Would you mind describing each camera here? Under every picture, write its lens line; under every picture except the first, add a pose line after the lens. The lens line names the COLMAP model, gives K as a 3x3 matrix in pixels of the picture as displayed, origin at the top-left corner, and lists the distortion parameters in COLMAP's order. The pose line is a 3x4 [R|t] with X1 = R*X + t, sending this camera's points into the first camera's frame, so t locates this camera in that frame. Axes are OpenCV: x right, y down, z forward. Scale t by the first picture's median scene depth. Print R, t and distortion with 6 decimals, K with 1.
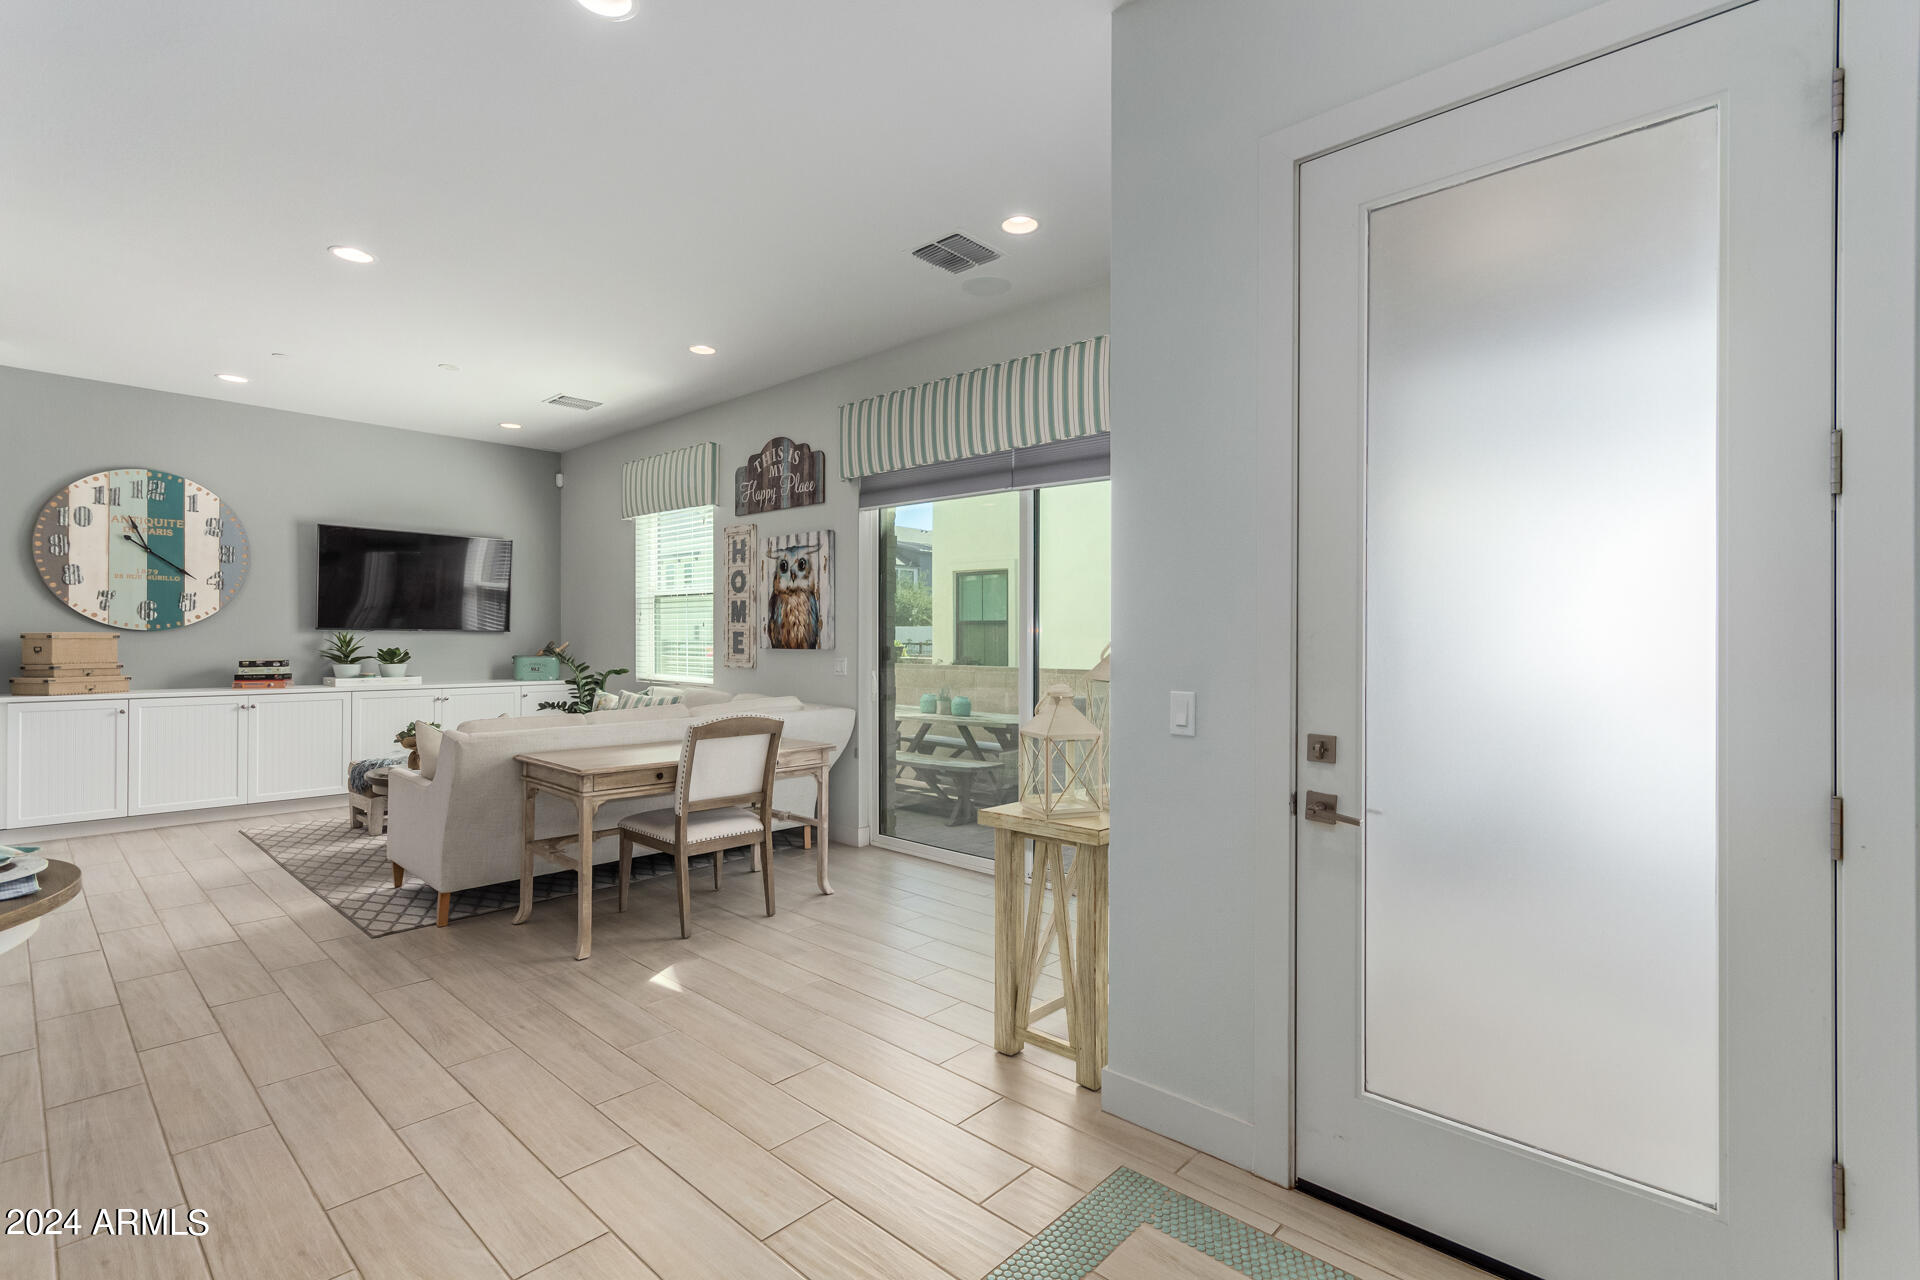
lens RADIAL K [[900.0, 0, 959.3], [0, 900.0, 624.2], [0, 0, 1]] dist [0.007421, 0.001888]
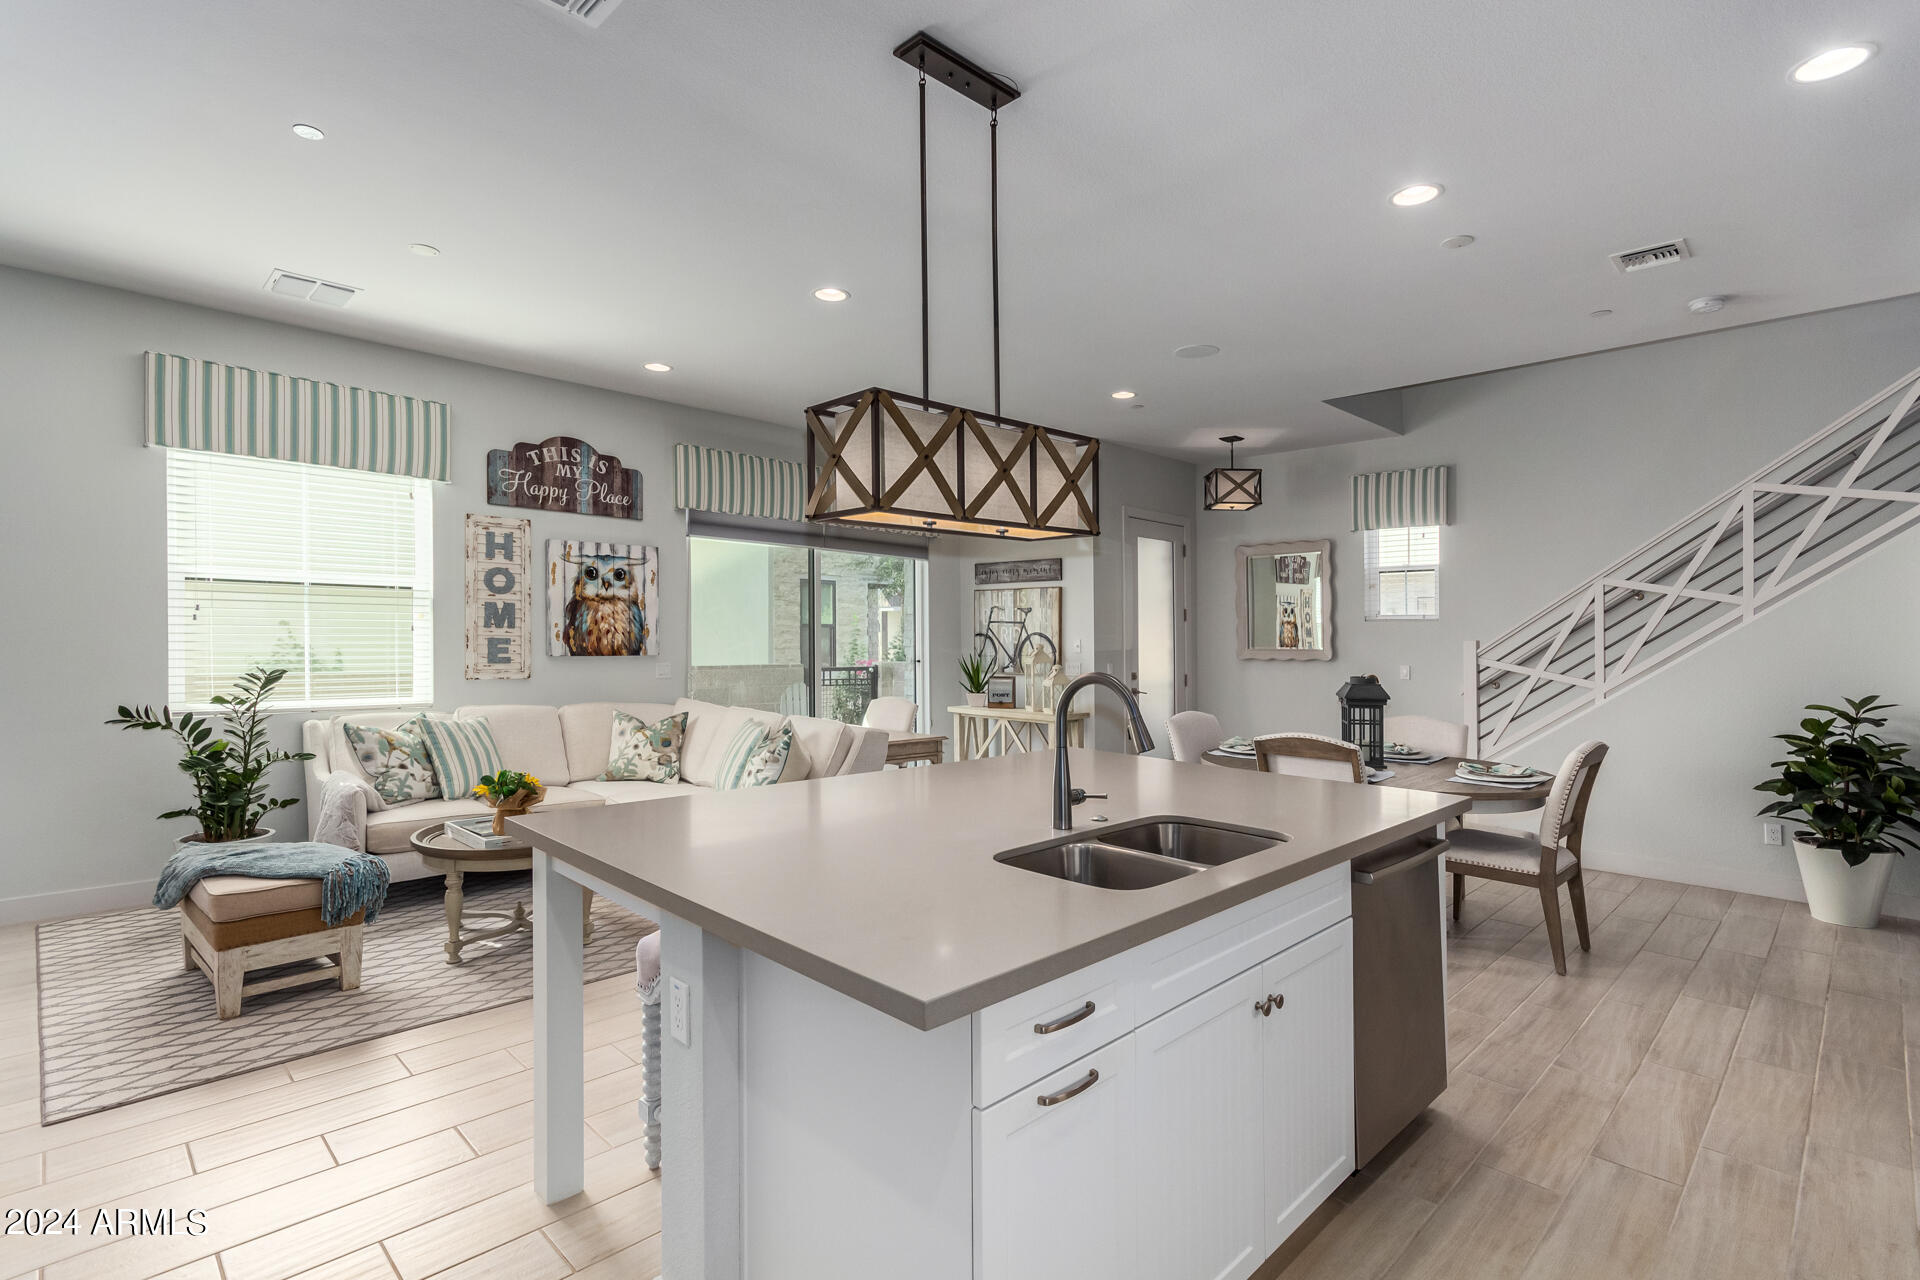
lens RADIAL K [[900.0, 0, 969.3], [0, 900.0, 623.0], [0, 0, 1]] dist [0.007421, 0.001888]
pose [[0.014183, 0.008427, 0.999864, -1.134287], [-0.027175, 0.999598, -0.008039, -0.011962], [-0.999530, -0.027058, 0.014407, 0.540695]]
